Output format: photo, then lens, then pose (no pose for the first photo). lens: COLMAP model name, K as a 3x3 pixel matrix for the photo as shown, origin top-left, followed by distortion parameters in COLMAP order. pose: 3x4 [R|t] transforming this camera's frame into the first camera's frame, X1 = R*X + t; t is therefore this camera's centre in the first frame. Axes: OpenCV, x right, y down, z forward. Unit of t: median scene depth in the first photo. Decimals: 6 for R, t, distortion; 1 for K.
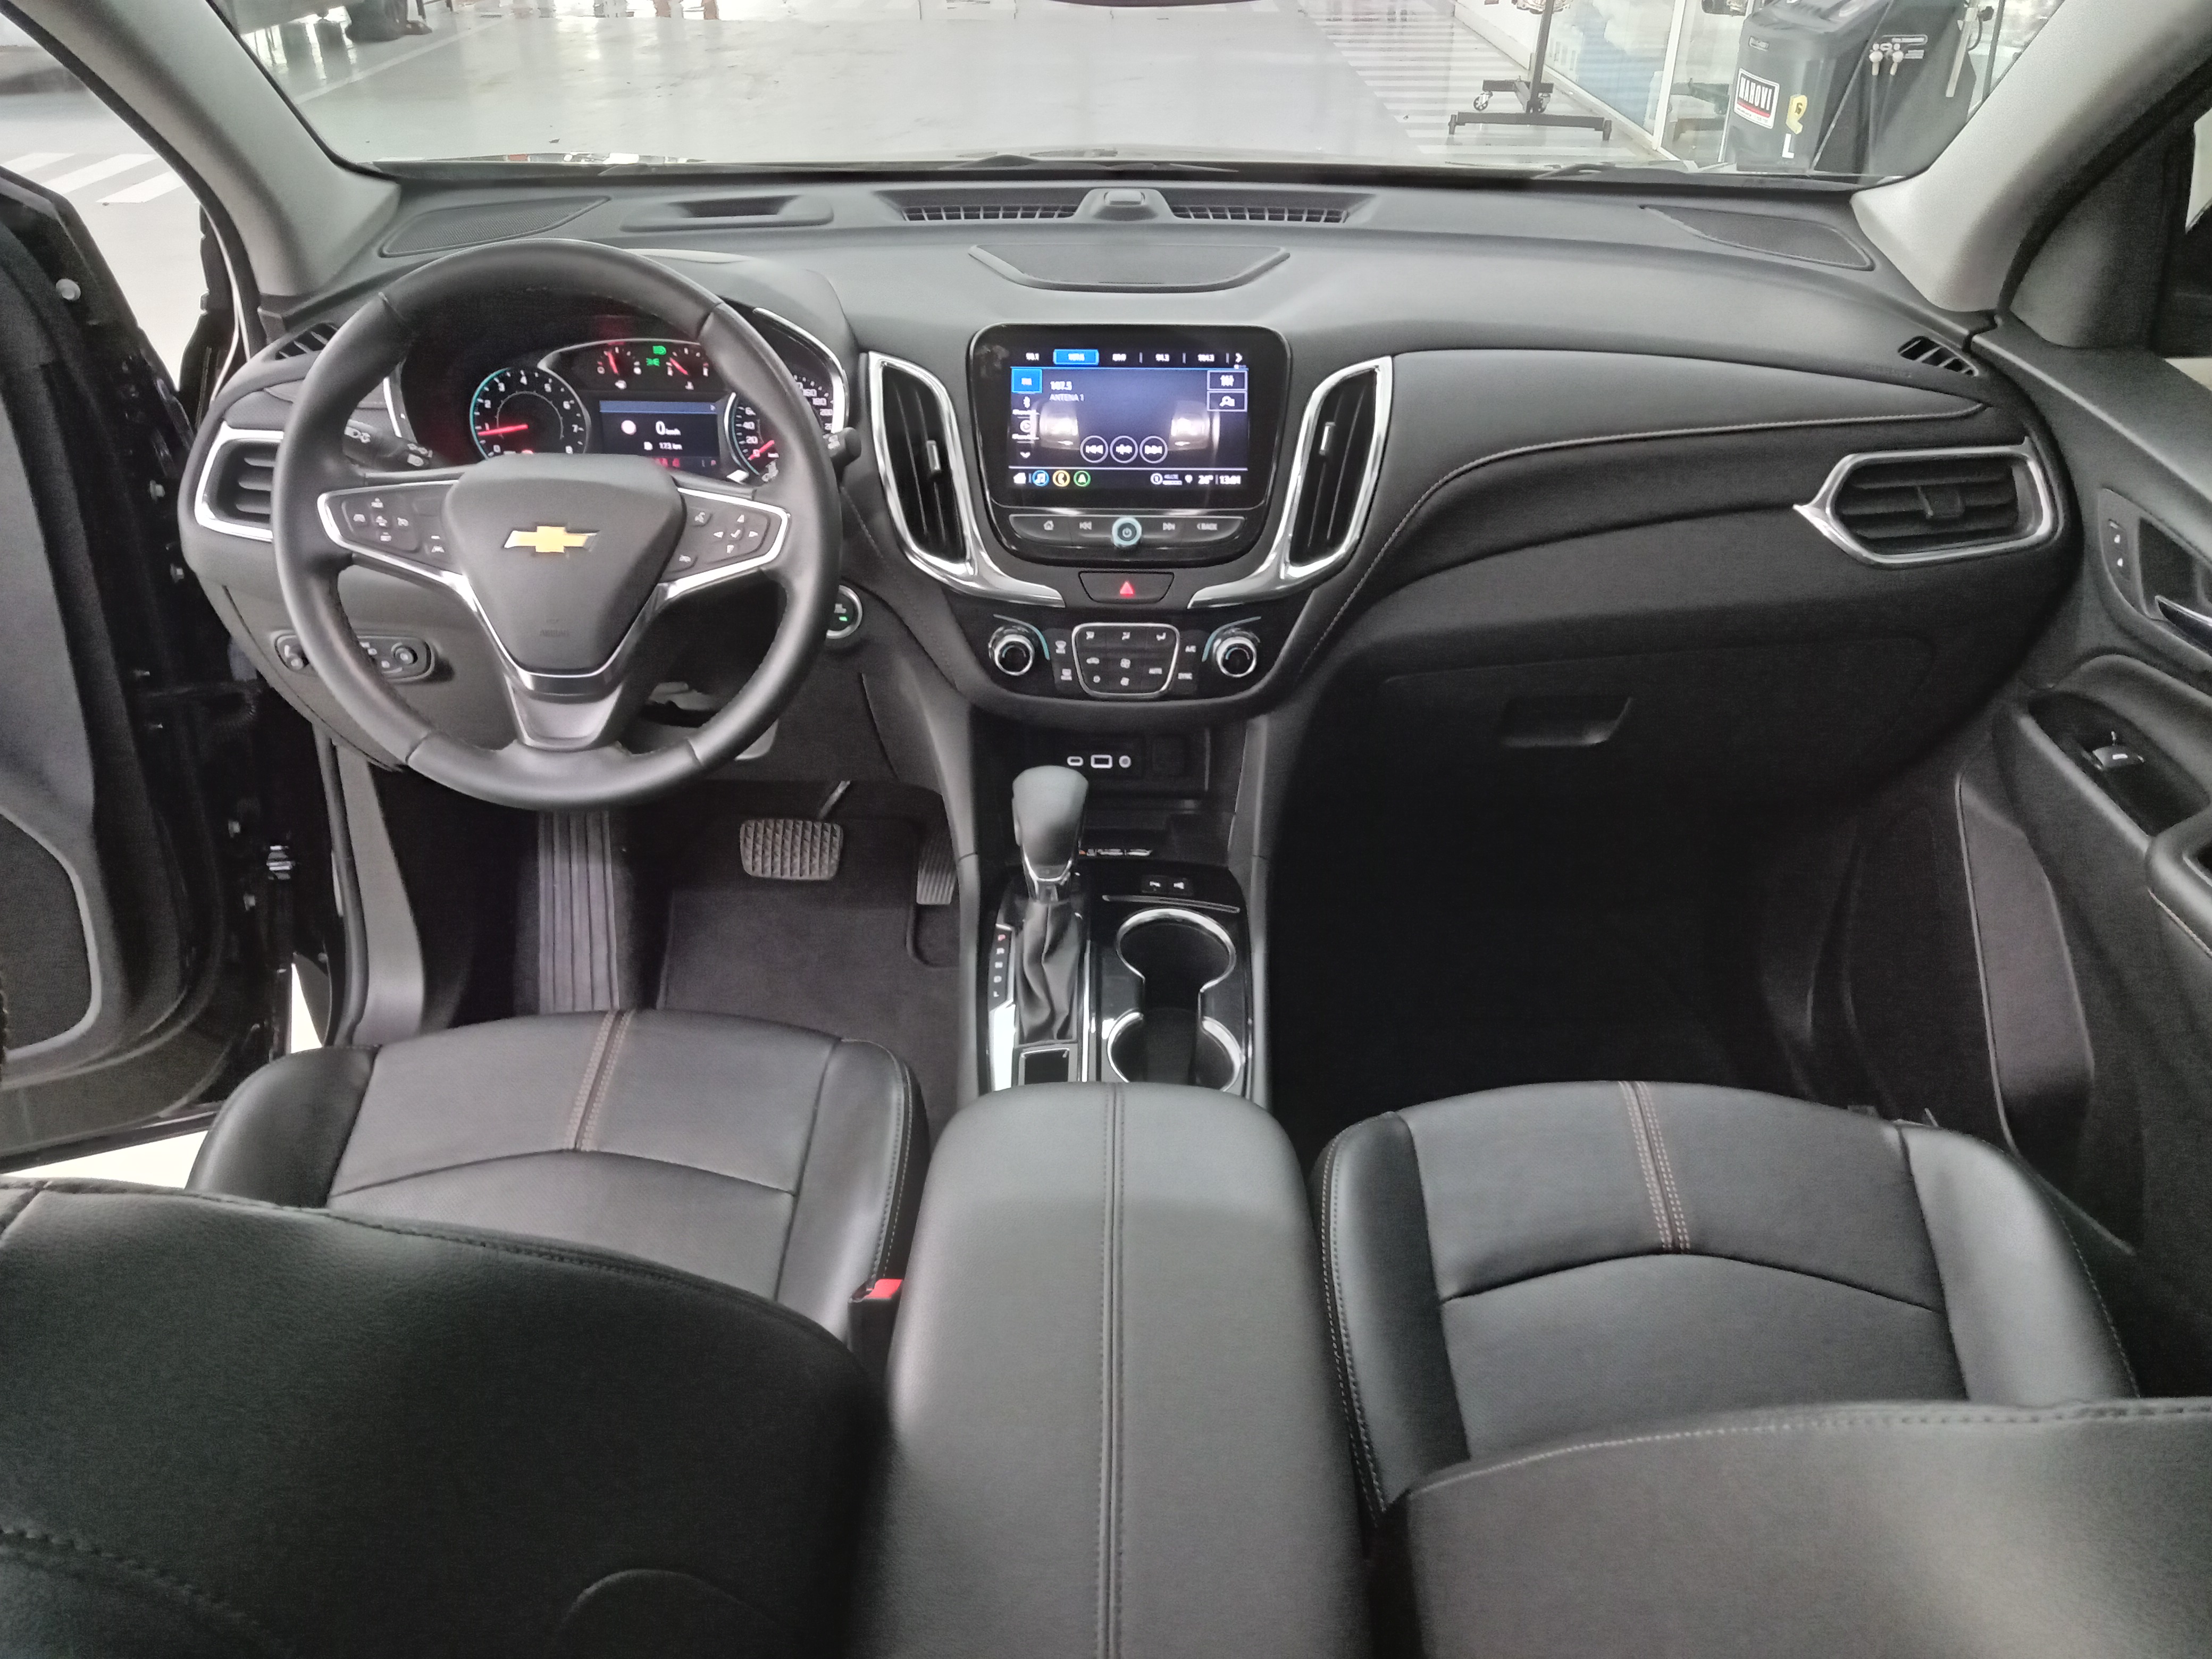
lens RADIAL K [[1625.2, 0, 1106.0], [0, 1625.2, 829.5], [0, 0, 1]] dist [-0.002814, 0.008066]
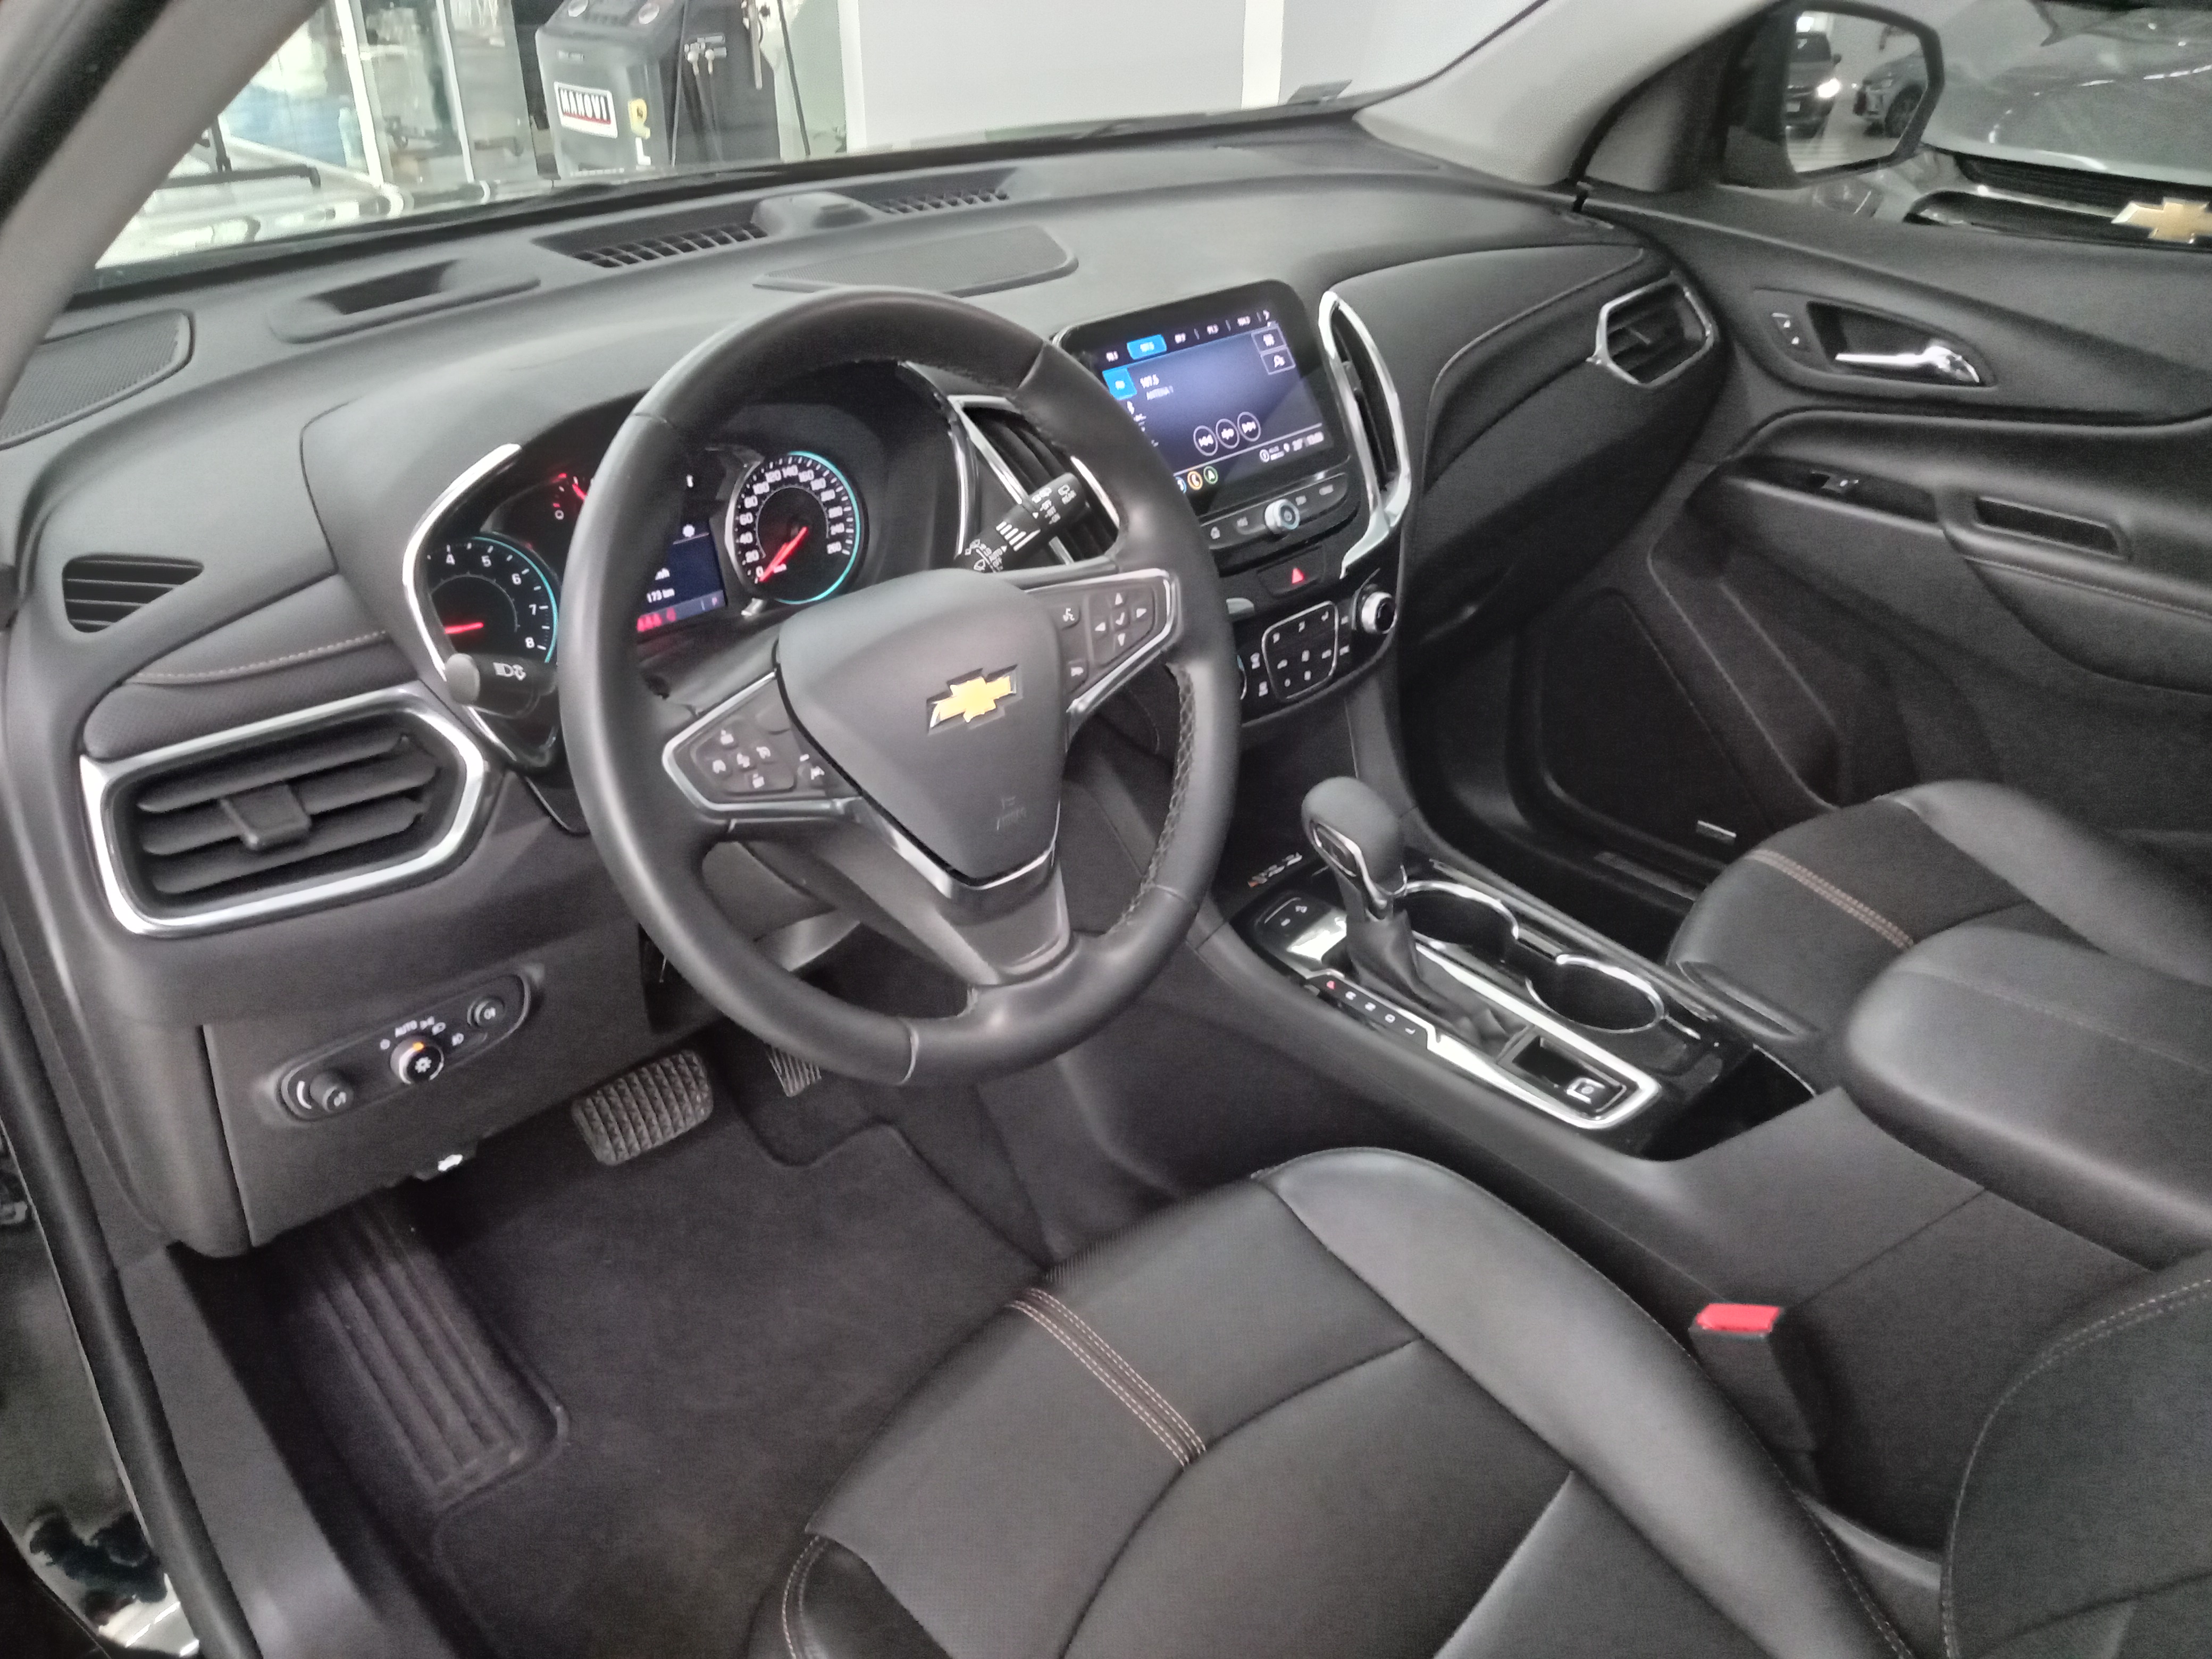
lens RADIAL K [[1648.0, 0, 1071.8], [0, 1648.0, 846.7], [0, 0, 1]] dist [0.002843, -0.061646]
pose [[0.691386, -0.374329, 0.617951, -0.693757], [0.383673, 0.914972, 0.124984, -0.170520], [-0.612193, 0.150679, 0.776219, 0.375668]]
